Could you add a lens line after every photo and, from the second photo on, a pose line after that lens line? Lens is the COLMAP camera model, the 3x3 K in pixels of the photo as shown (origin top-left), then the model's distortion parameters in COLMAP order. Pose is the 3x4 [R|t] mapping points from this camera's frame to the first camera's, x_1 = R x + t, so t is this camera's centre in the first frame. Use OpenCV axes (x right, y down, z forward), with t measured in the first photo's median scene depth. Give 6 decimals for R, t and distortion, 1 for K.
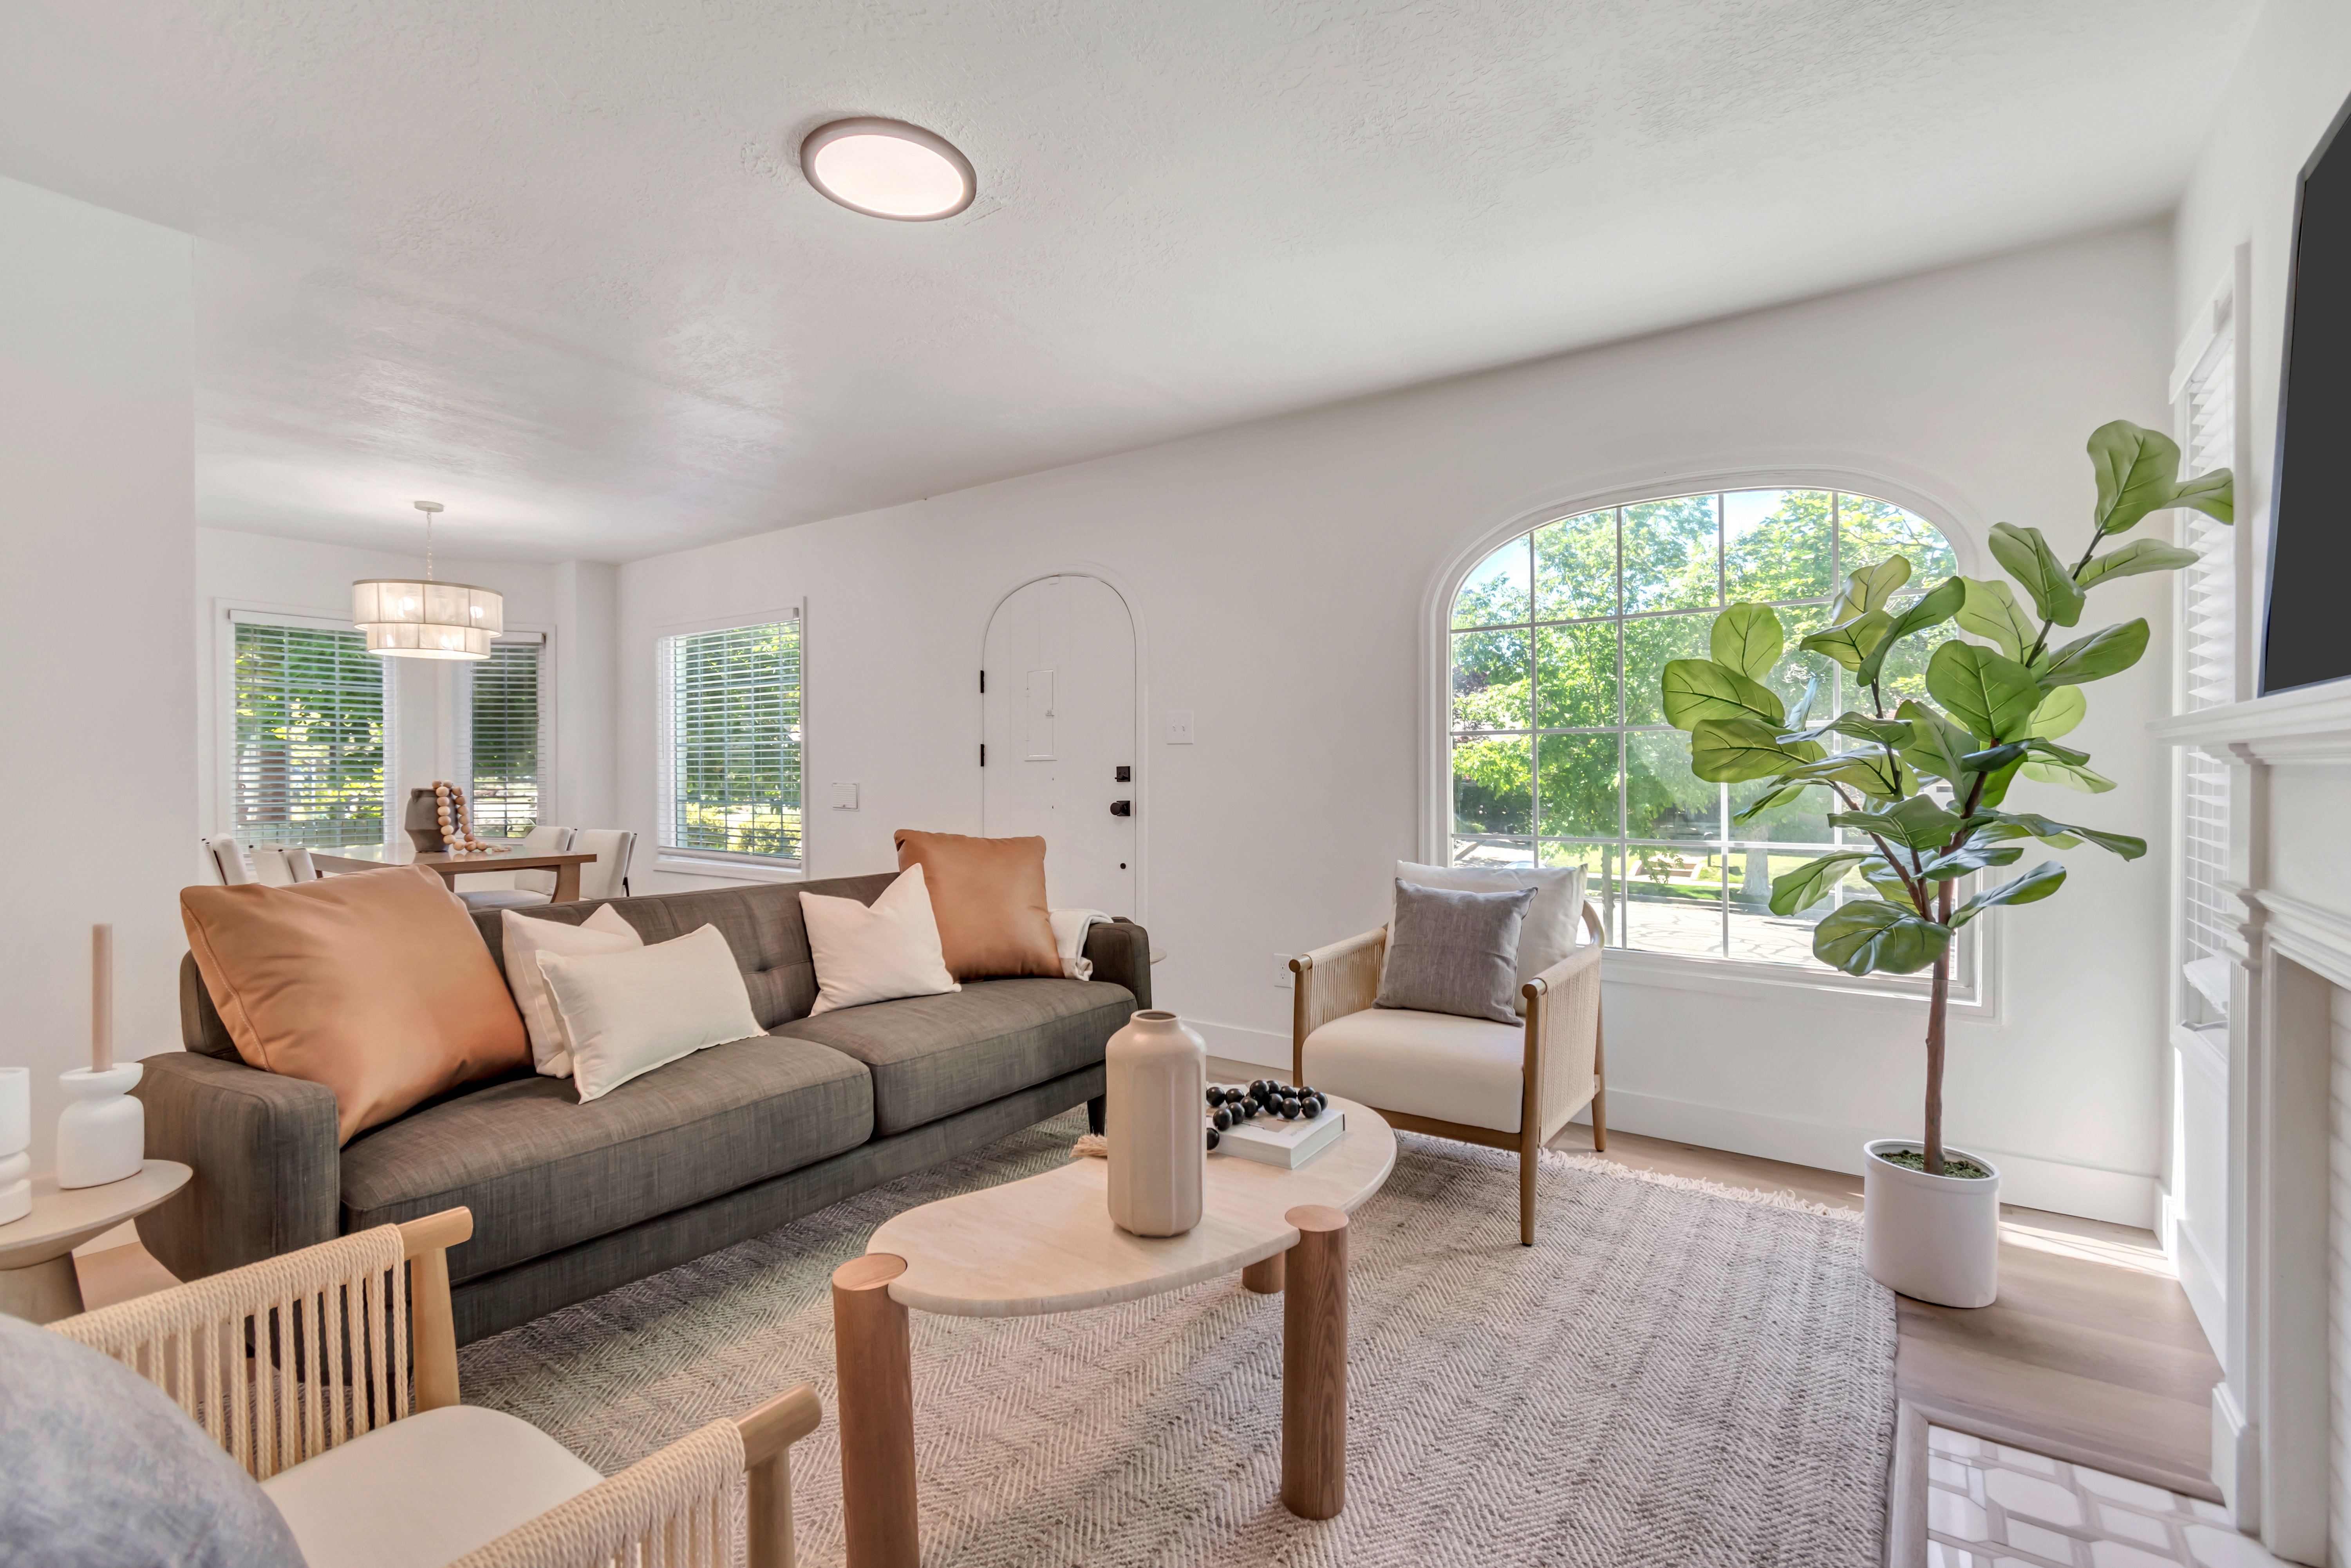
lens RADIAL K [[1047.7, 0, 1184.4], [0, 1047.7, 782.5], [0, 0, 1]] dist [0.005589, -0.001106]
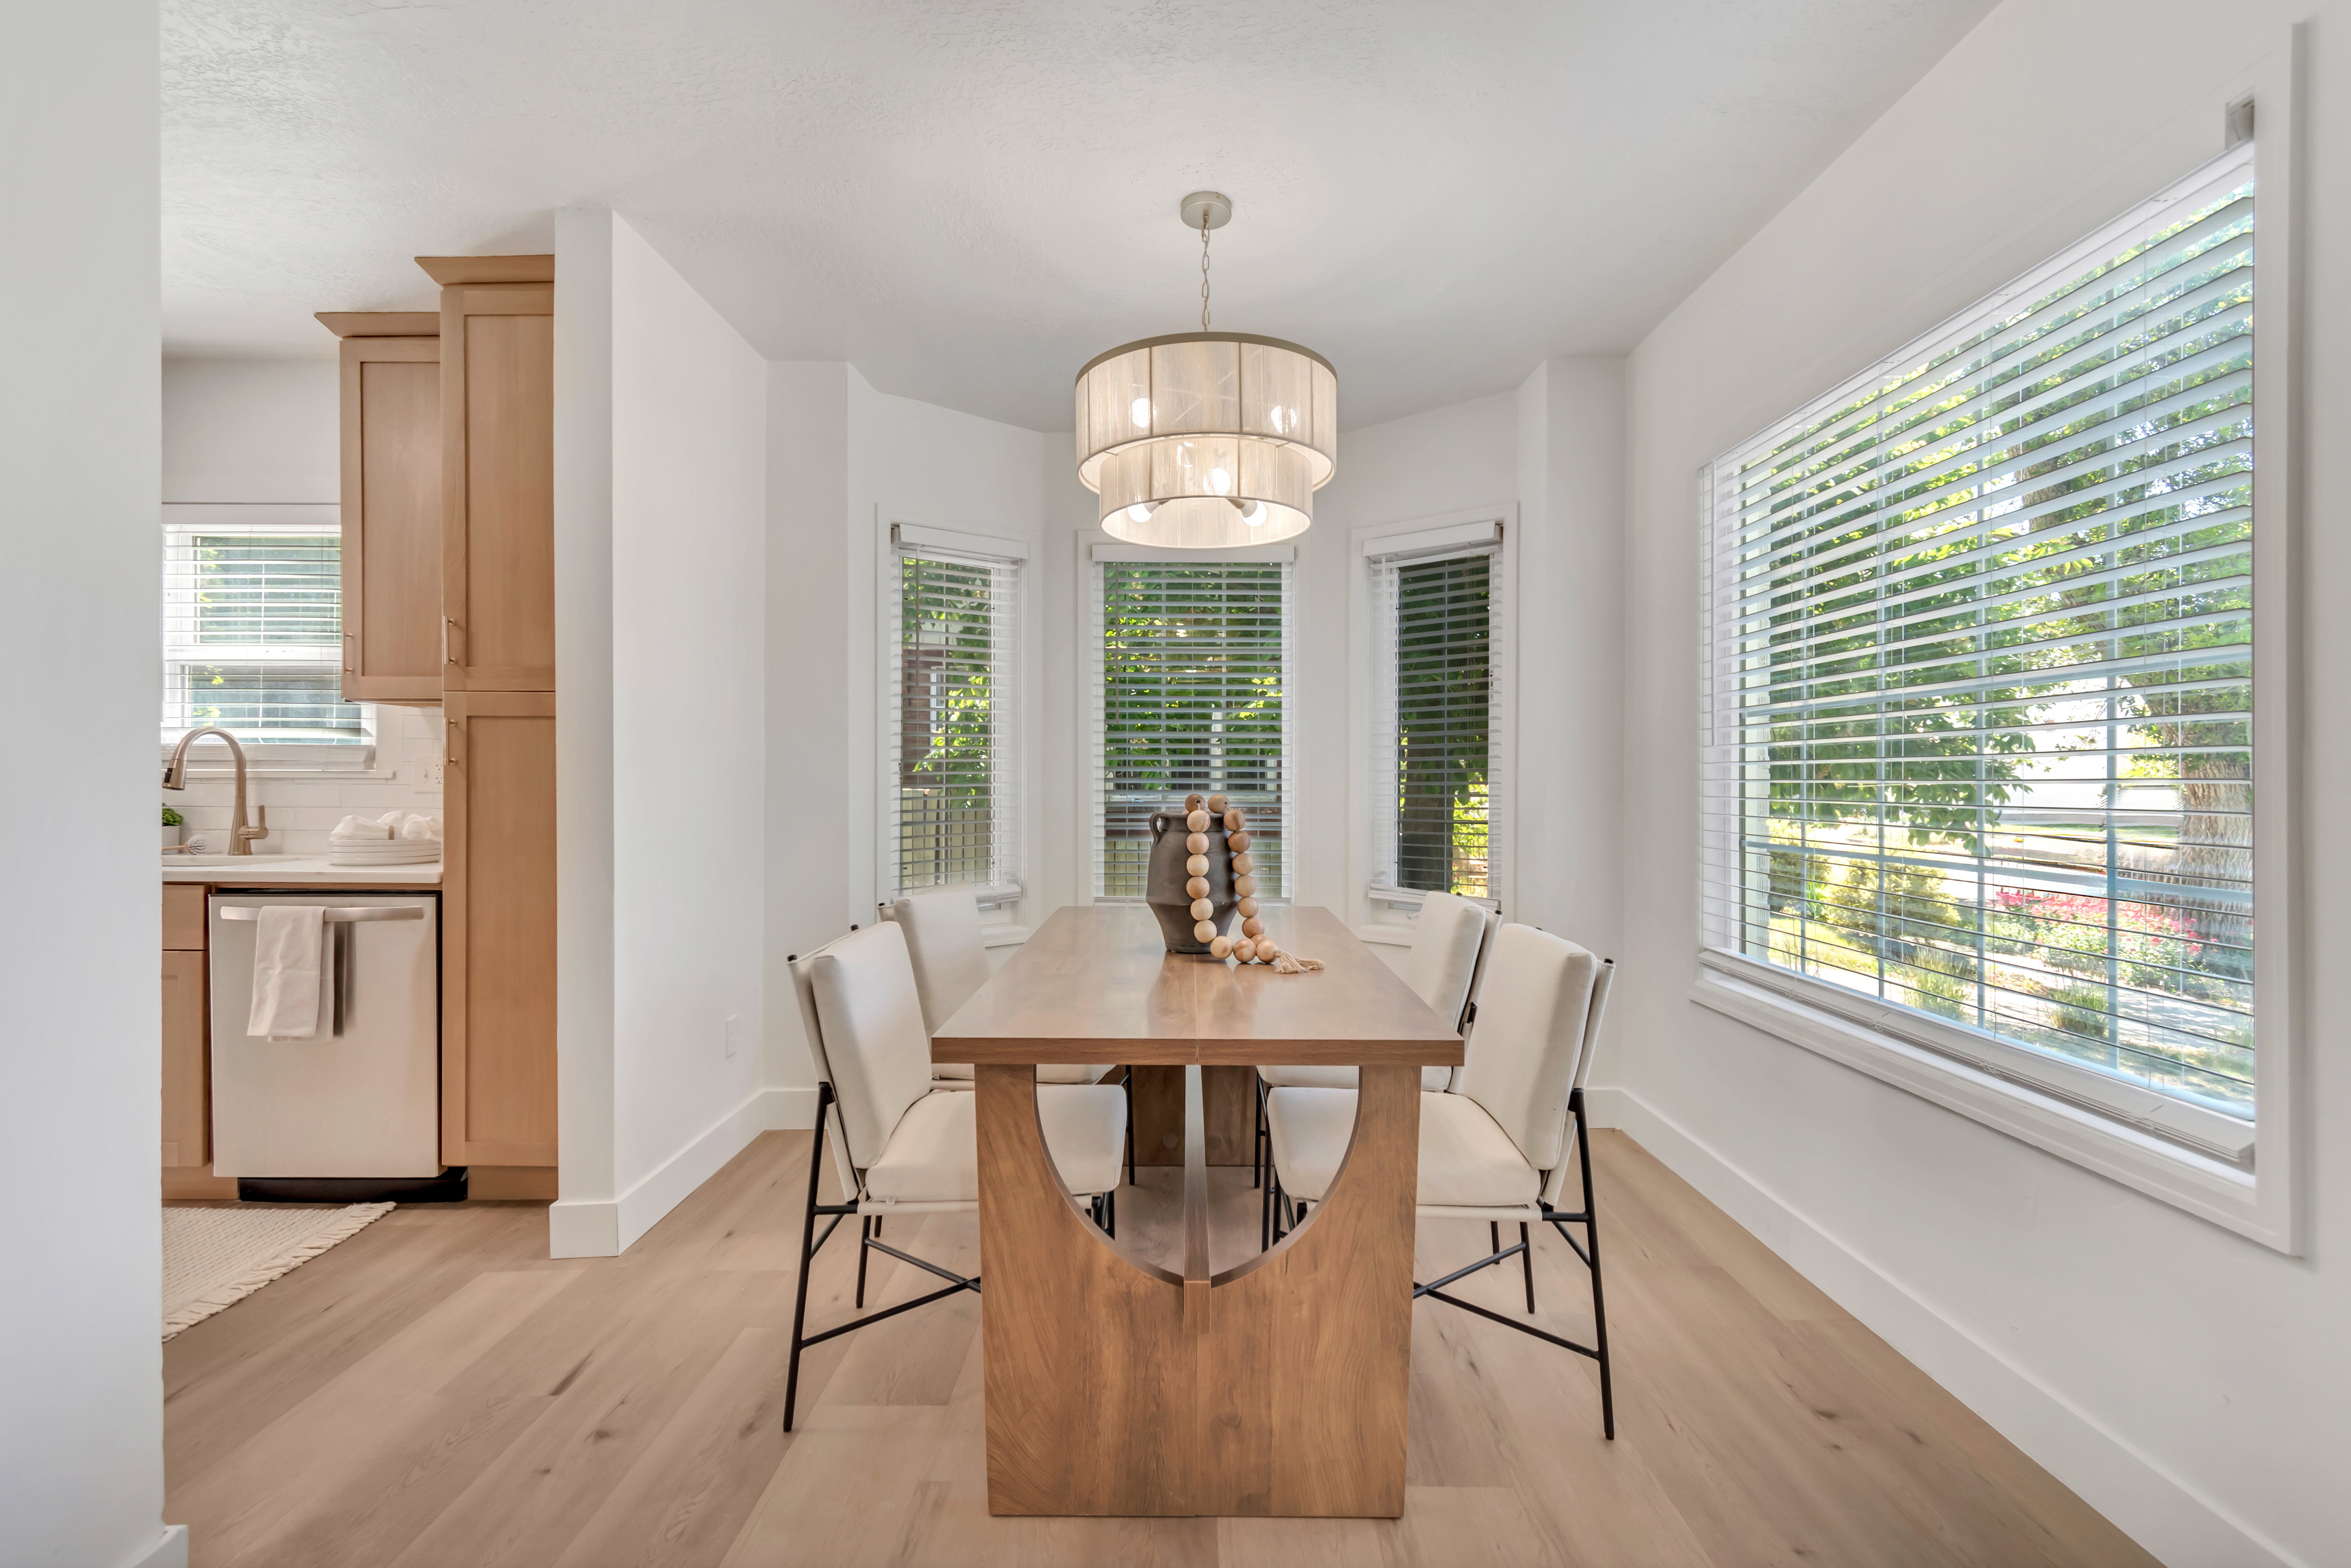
lens RADIAL K [[1047.7, 0, 1179.1], [0, 1047.7, 785.1], [0, 0, 1]] dist [0.005589, -0.001106]
pose [[0.574925, 0.006379, -0.818181, -0.270070], [-0.009079, 0.999958, 0.001417, -0.005537], [0.818155, 0.006613, 0.574959, 0.572106]]
